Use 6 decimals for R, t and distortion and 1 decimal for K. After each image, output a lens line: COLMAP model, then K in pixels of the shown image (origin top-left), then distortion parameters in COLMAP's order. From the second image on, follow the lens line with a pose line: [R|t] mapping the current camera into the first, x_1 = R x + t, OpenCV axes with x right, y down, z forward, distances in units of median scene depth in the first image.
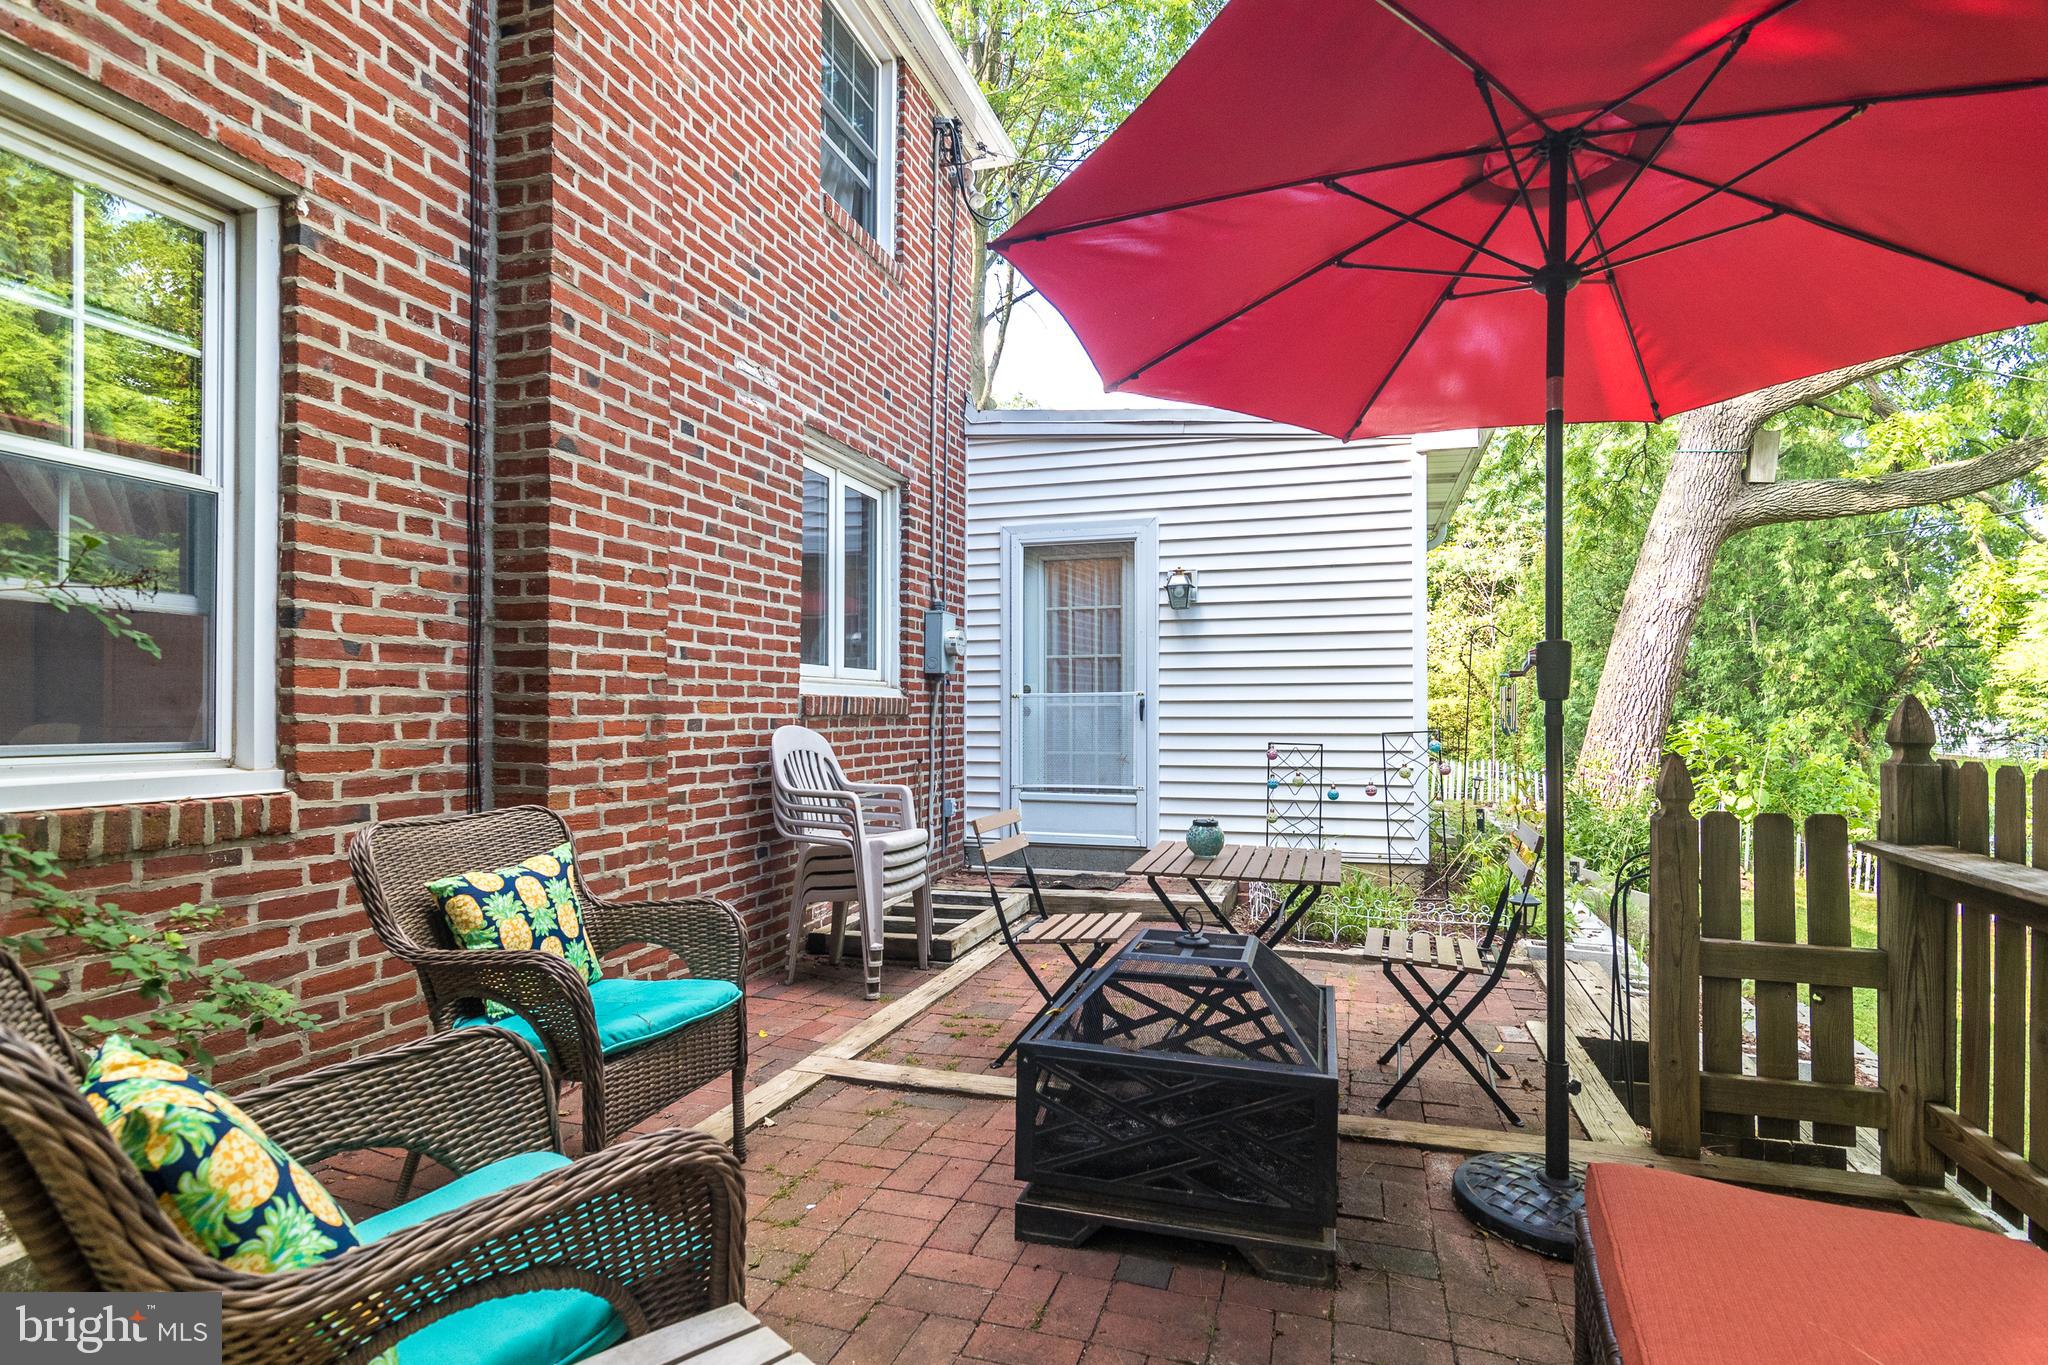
lens RADIAL K [[1014.3, 0, 1037.3], [0, 1014.3, 698.4], [0, 0, 1]] dist [-0.006845, 0.004574]
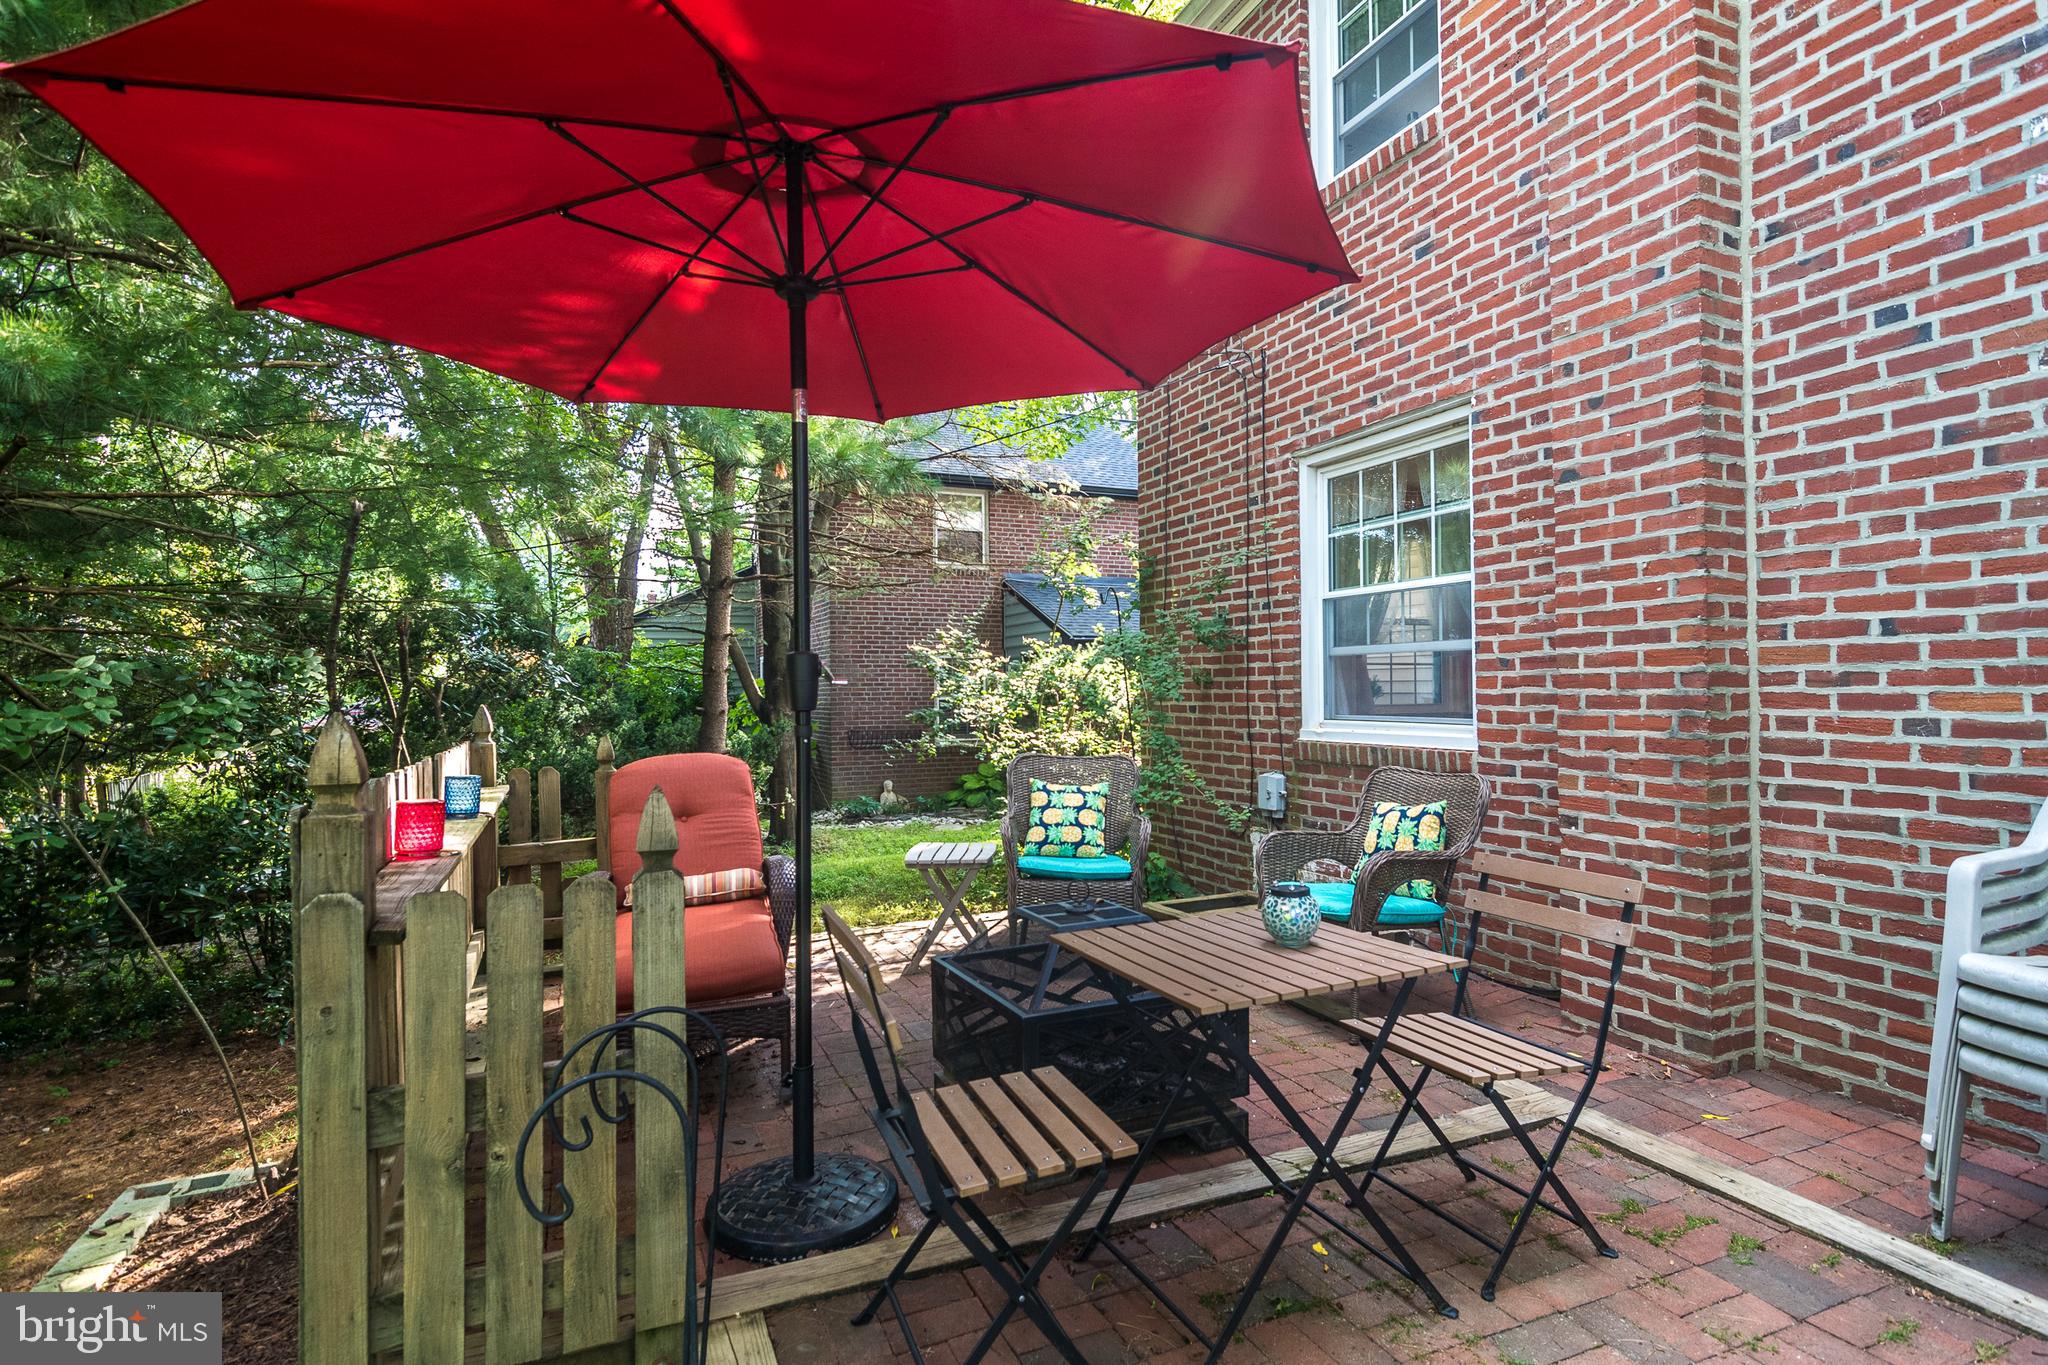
lens RADIAL K [[1014.3, 0, 1027.8], [0, 1014.3, 672.6], [0, 0, 1]] dist [-0.006845, 0.004574]
pose [[-0.759917, -0.004844, -0.650002, 0.706671], [0.017718, 0.999446, -0.028162, -0.003120], [0.649779, -0.032918, -0.759410, 1.366864]]
